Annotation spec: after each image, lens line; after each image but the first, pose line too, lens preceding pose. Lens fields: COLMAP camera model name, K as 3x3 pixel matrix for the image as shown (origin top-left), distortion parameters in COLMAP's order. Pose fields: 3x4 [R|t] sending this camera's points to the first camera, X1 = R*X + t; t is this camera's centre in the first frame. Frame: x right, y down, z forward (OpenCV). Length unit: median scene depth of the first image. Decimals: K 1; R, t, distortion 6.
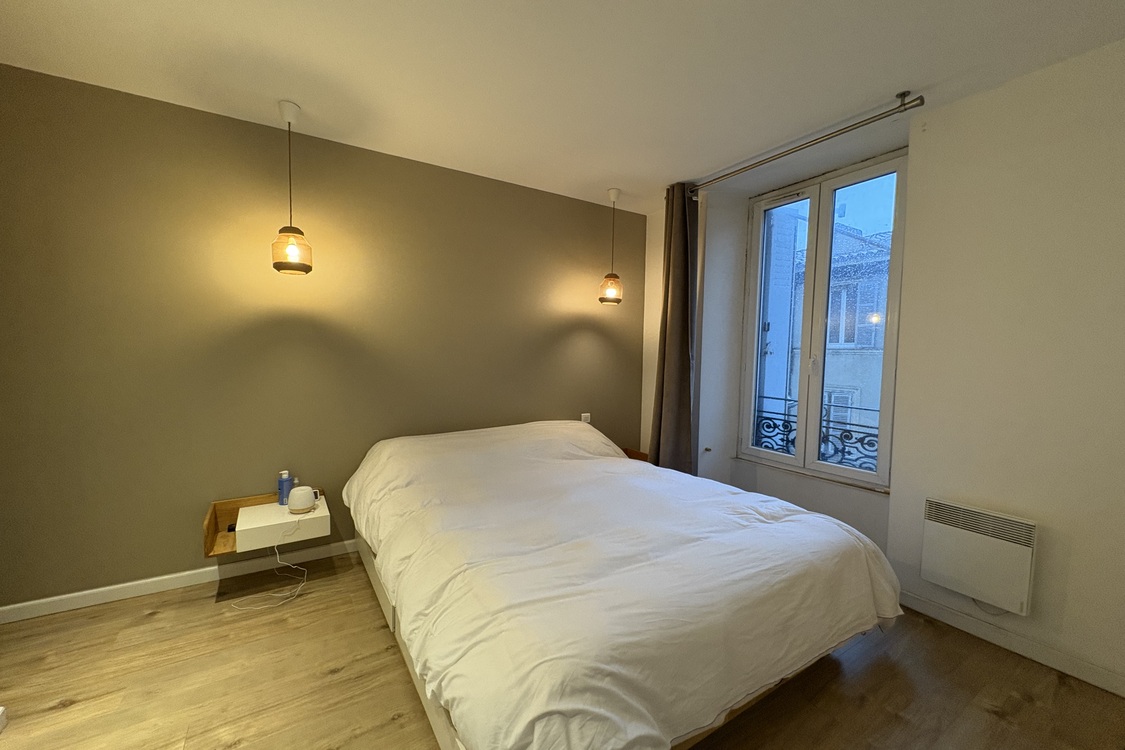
lens RADIAL K [[447.5, 0, 562.5], [0, 447.5, 375.0], [0, 0, 1]] dist [-0.000562, 0.000193]
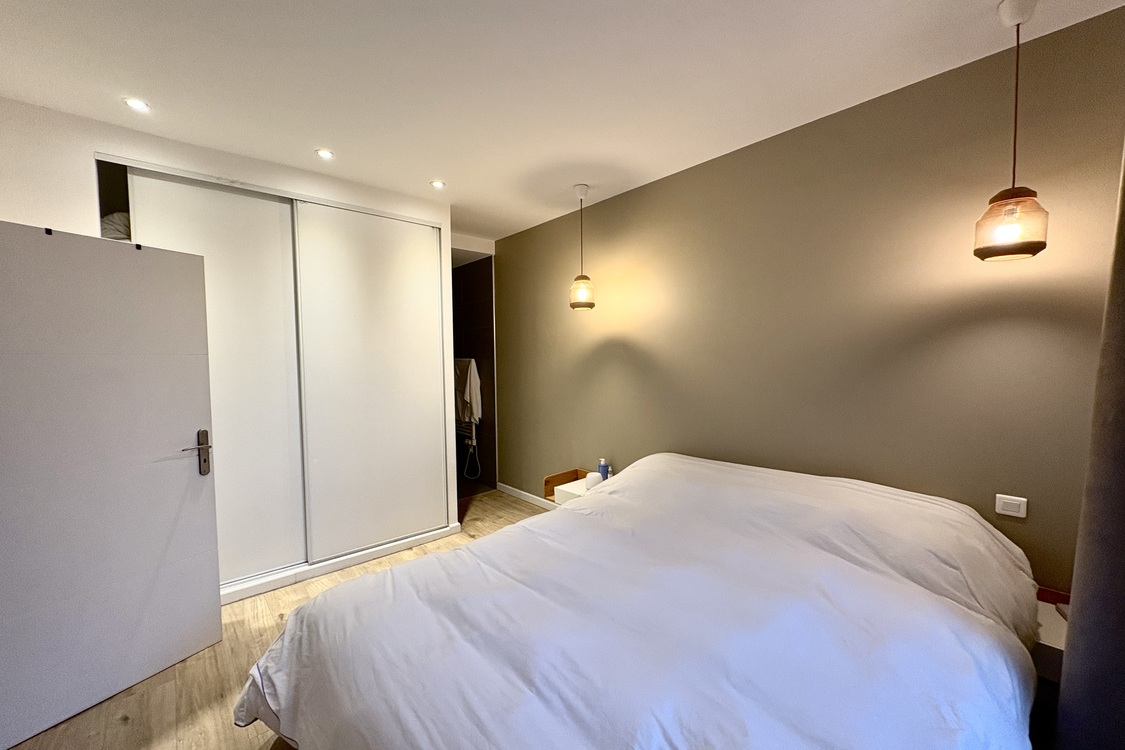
lens RADIAL K [[447.5, 0, 562.5], [0, 447.5, 375.0], [0, 0, 1]] dist [-0.000562, 0.000193]
pose [[0.140903, 0.014865, -0.989912, 0.841722], [-0.023426, 0.999657, 0.011677, -0.056471], [0.989746, 0.021544, 0.141203, 0.880510]]
